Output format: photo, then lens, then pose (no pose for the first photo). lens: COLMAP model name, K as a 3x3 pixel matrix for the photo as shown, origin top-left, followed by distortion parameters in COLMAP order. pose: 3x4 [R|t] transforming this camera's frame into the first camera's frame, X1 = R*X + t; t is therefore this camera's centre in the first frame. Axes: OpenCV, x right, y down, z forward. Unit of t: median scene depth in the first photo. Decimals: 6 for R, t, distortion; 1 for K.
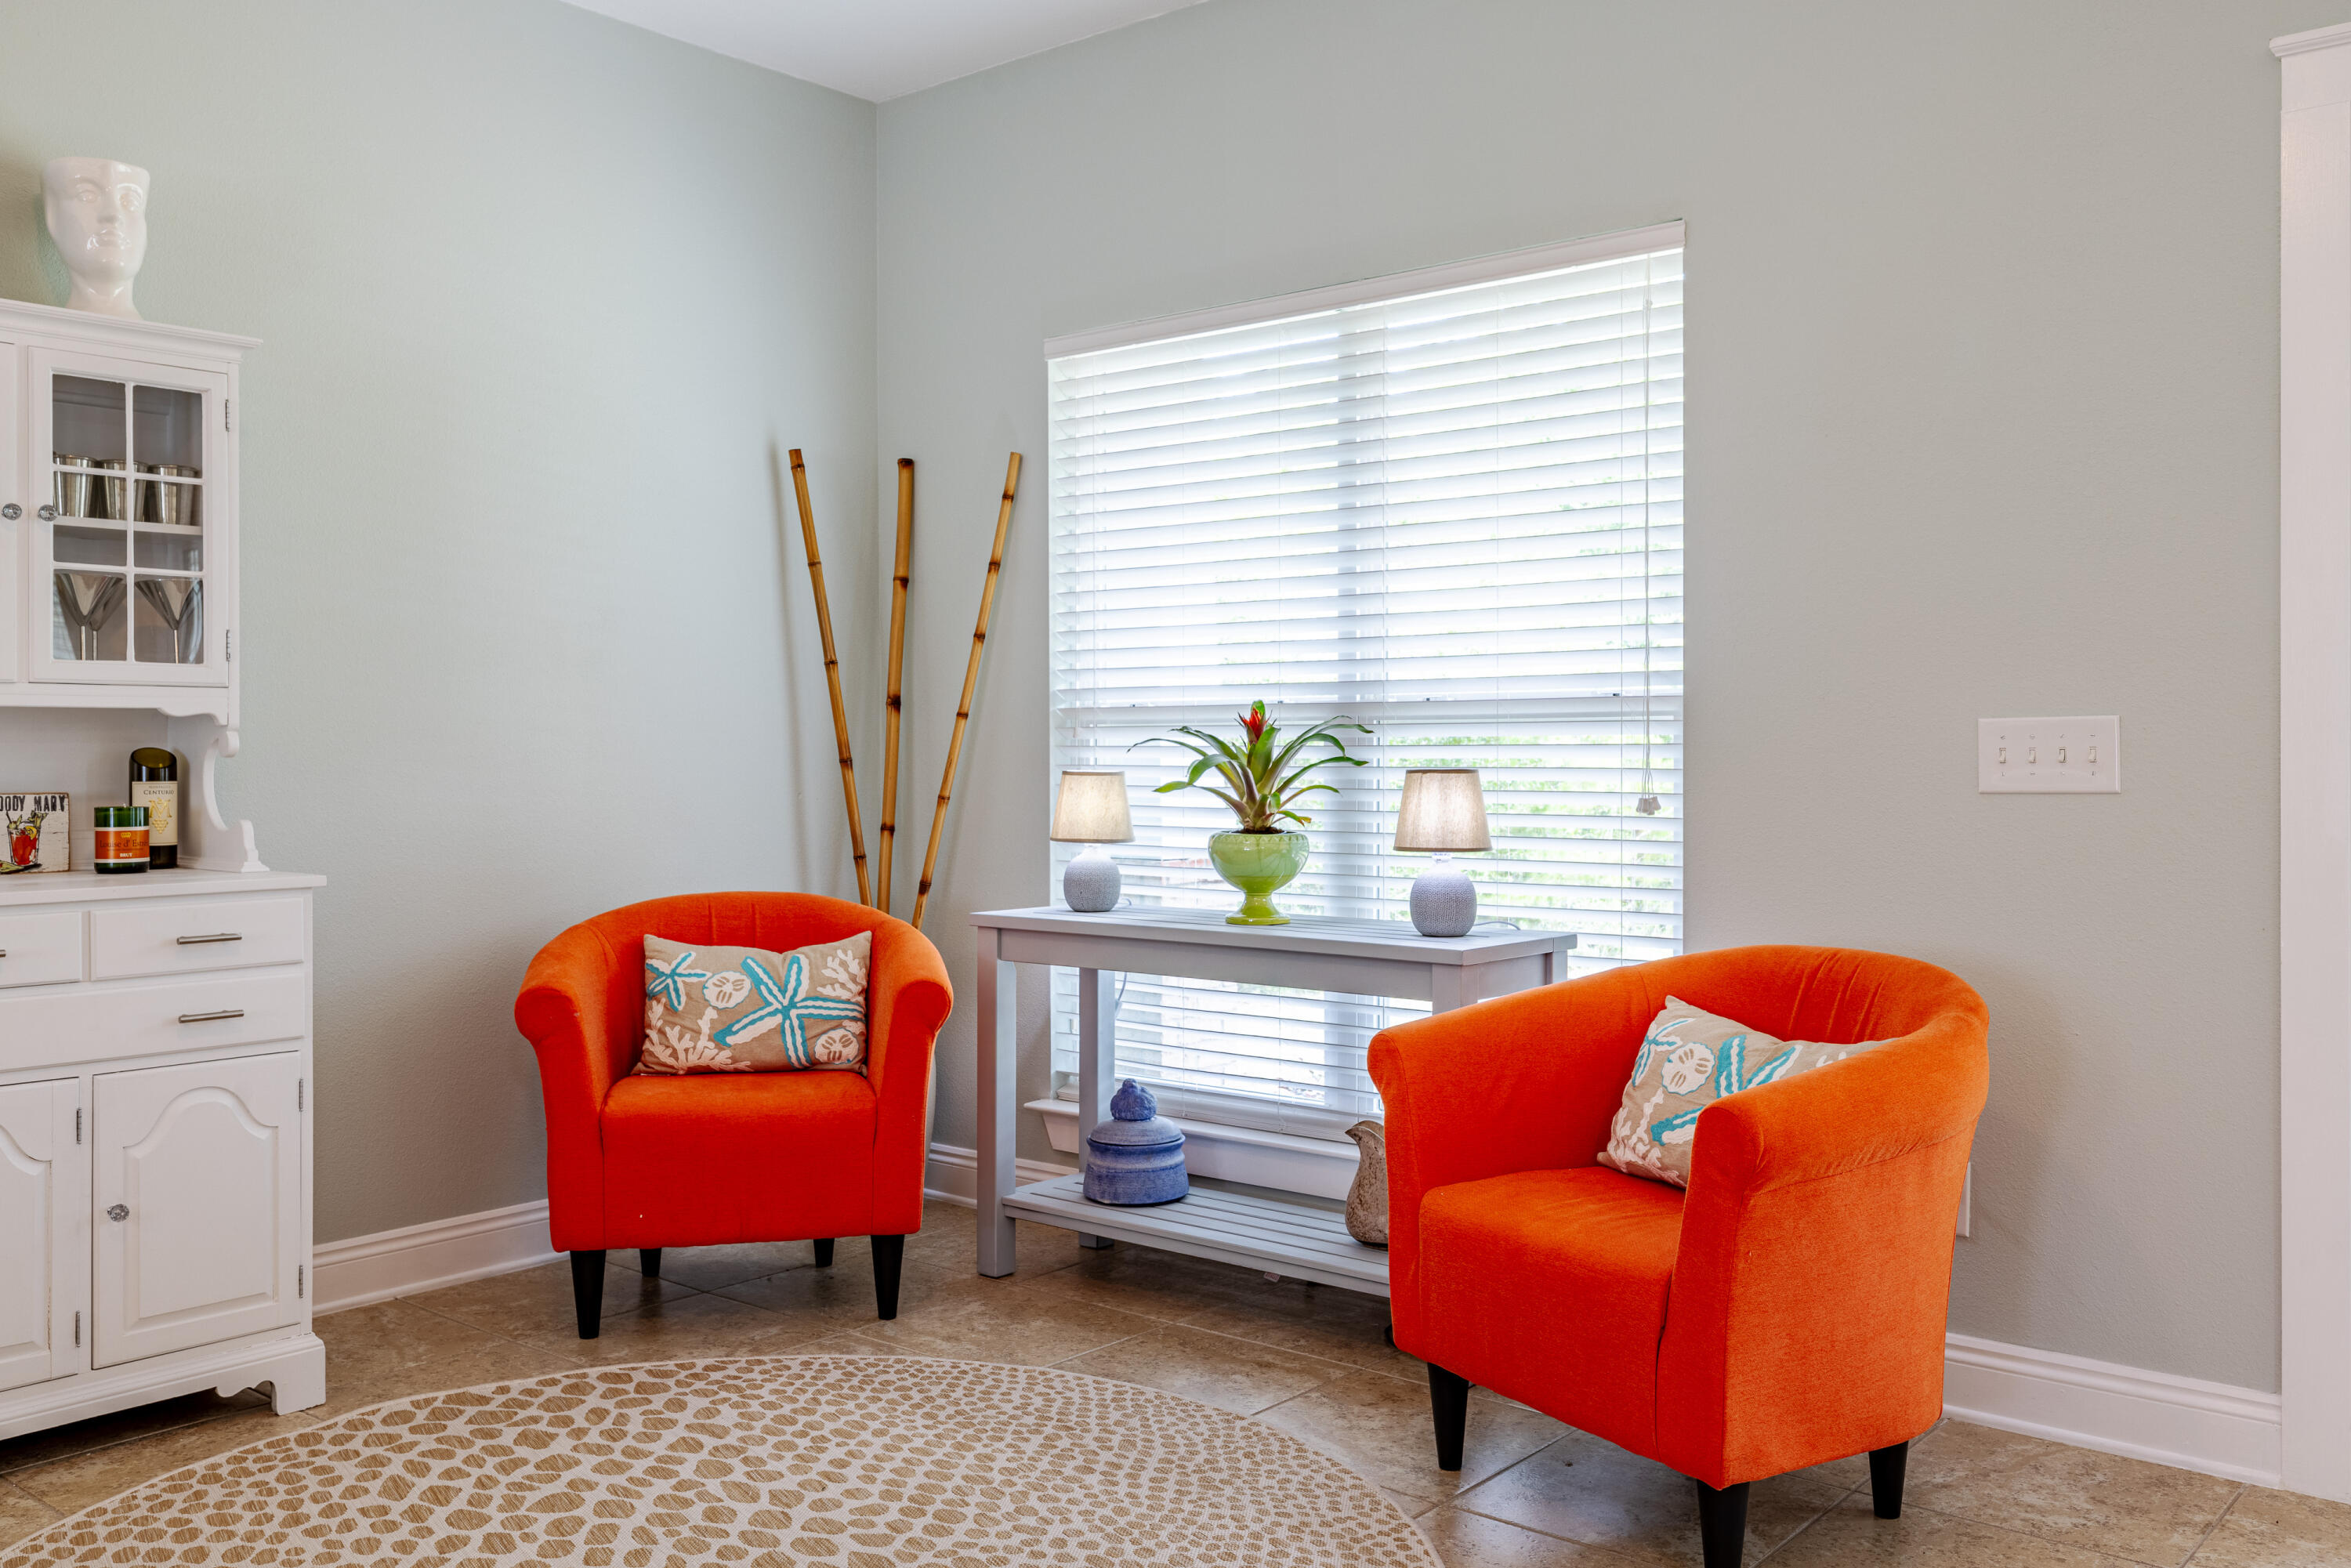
lens RADIAL K [[1976.8, 0, 1171.5], [0, 1976.8, 759.6], [0, 0, 1]] dist [-0.002054, 0.005089]
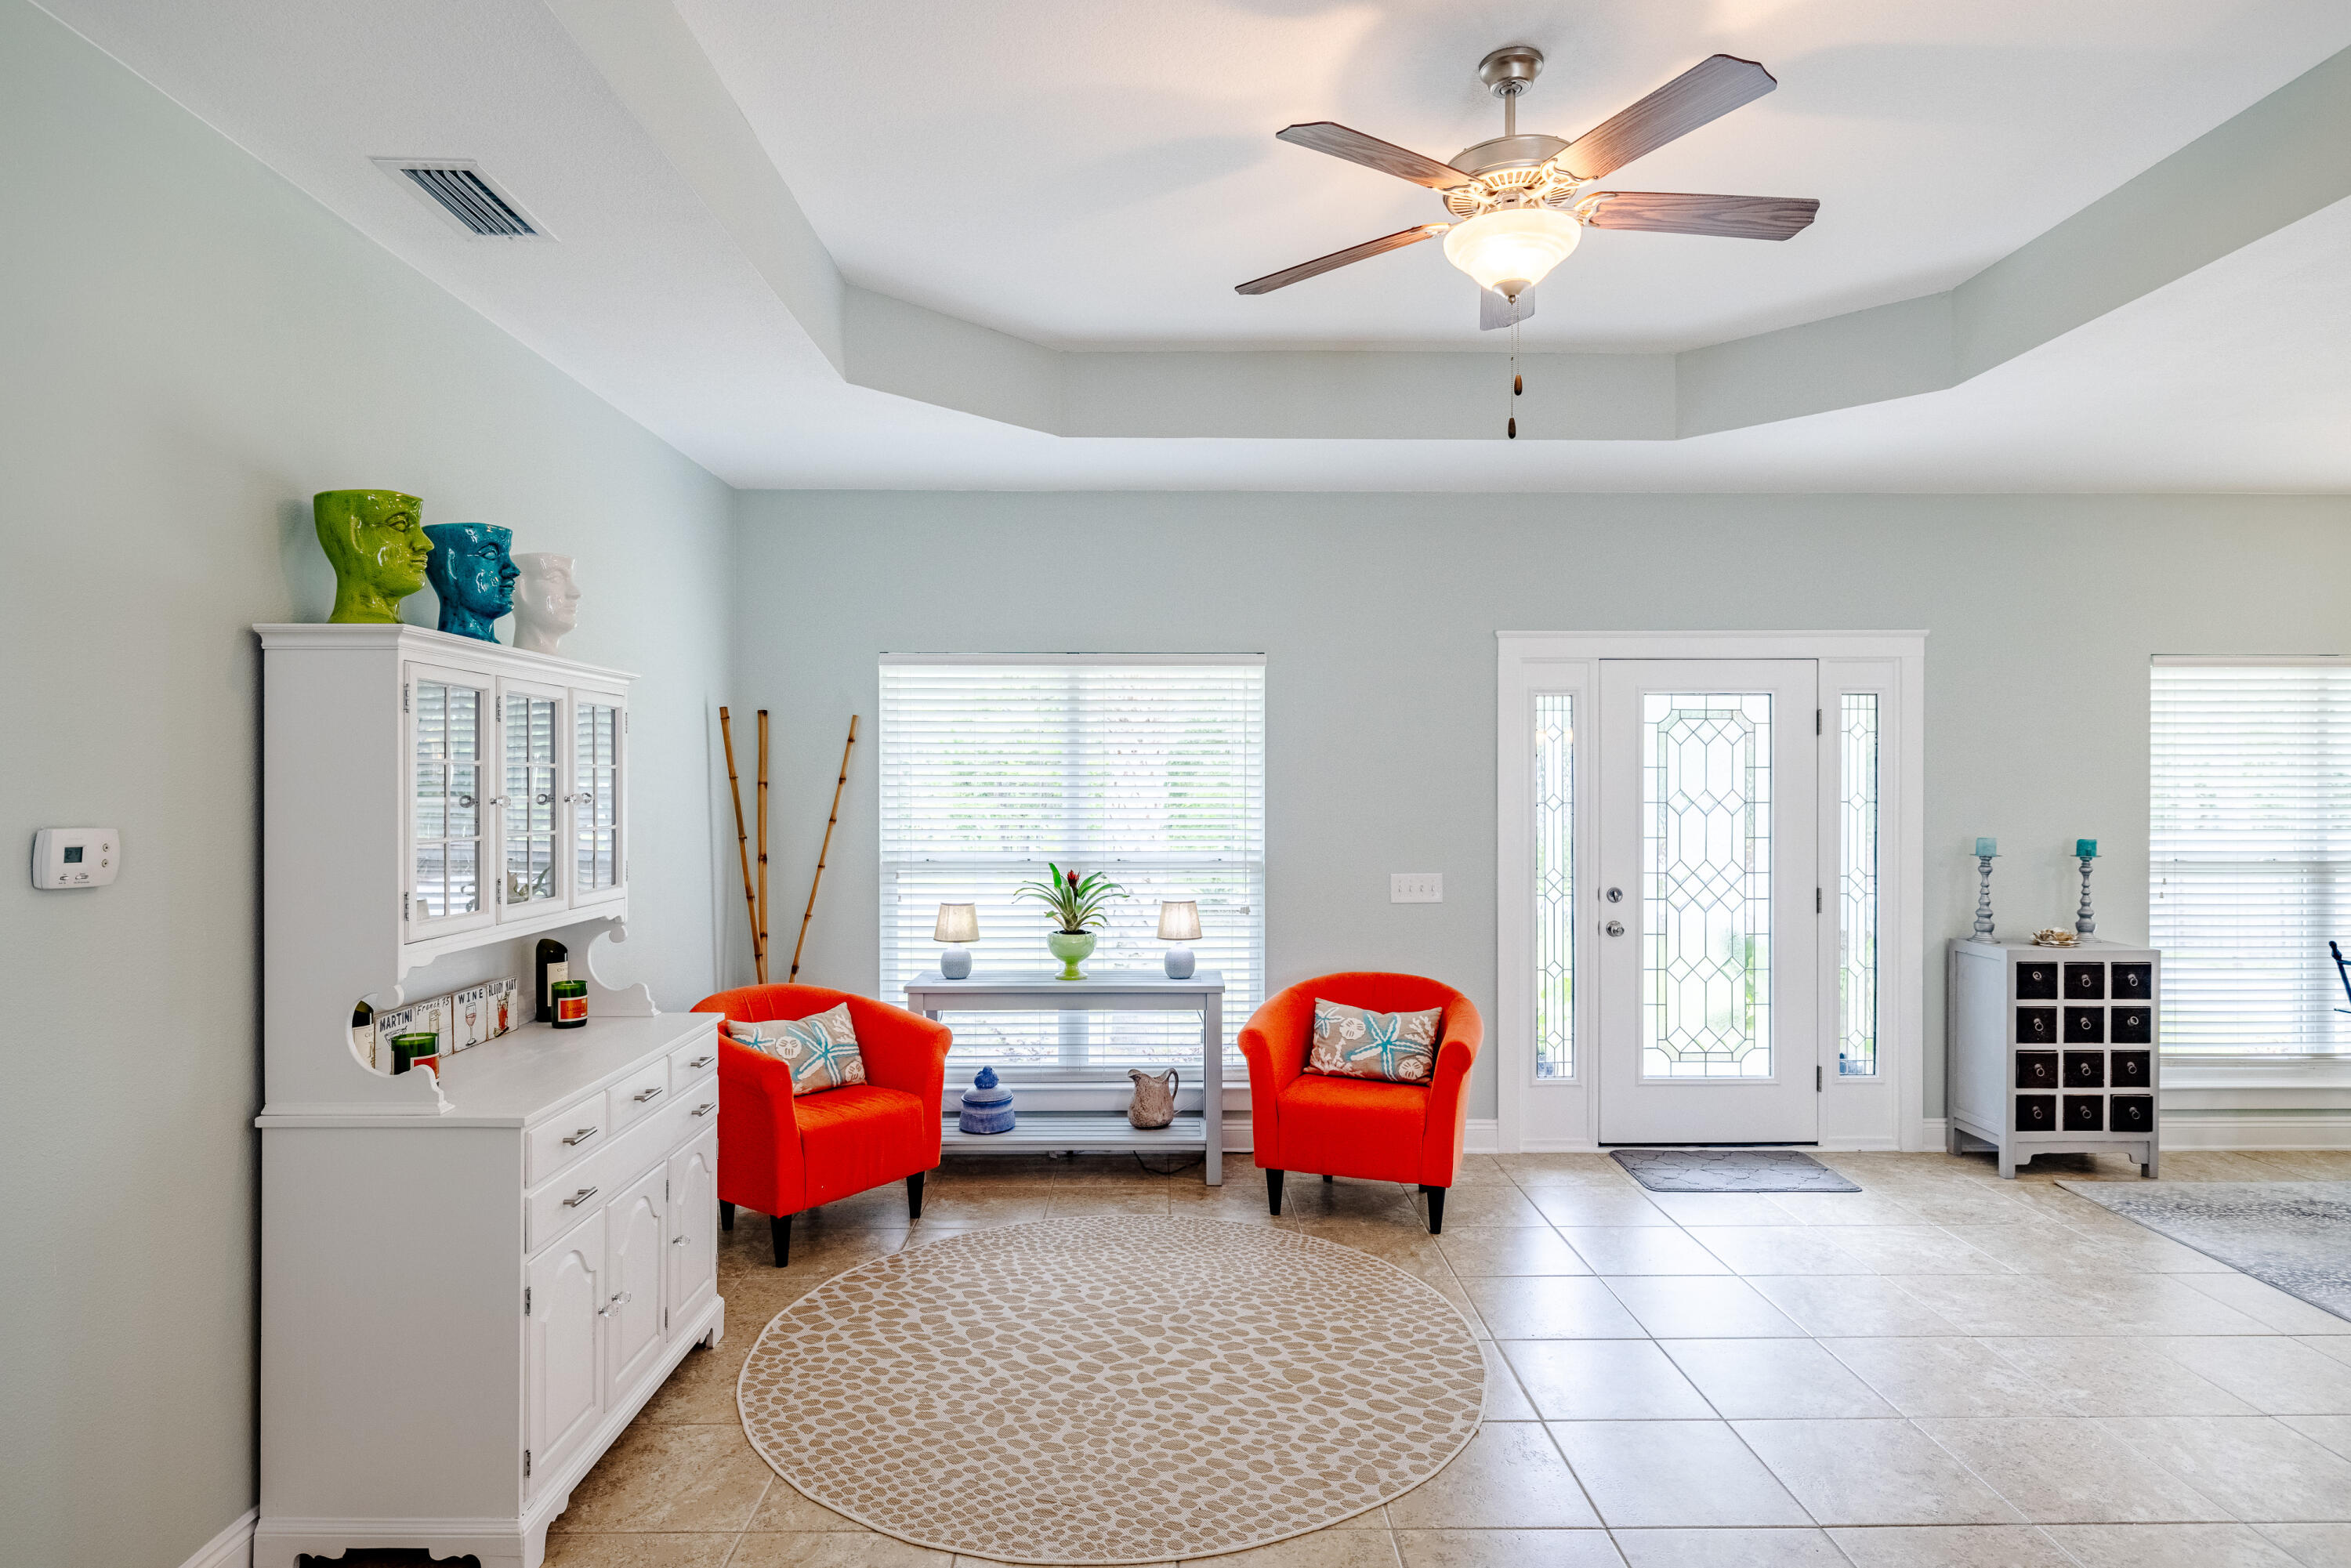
lens RADIAL K [[1263.5, 0, 1172.9], [0, 1263.5, 791.8], [0, 0, 1]] dist [-0.006116, 0.000086]
pose [[0.755043, -0.002750, 0.655670, -0.833995], [0.001876, 0.999996, 0.002034, -0.125881], [-0.655673, -0.000306, 0.755045, -0.031502]]
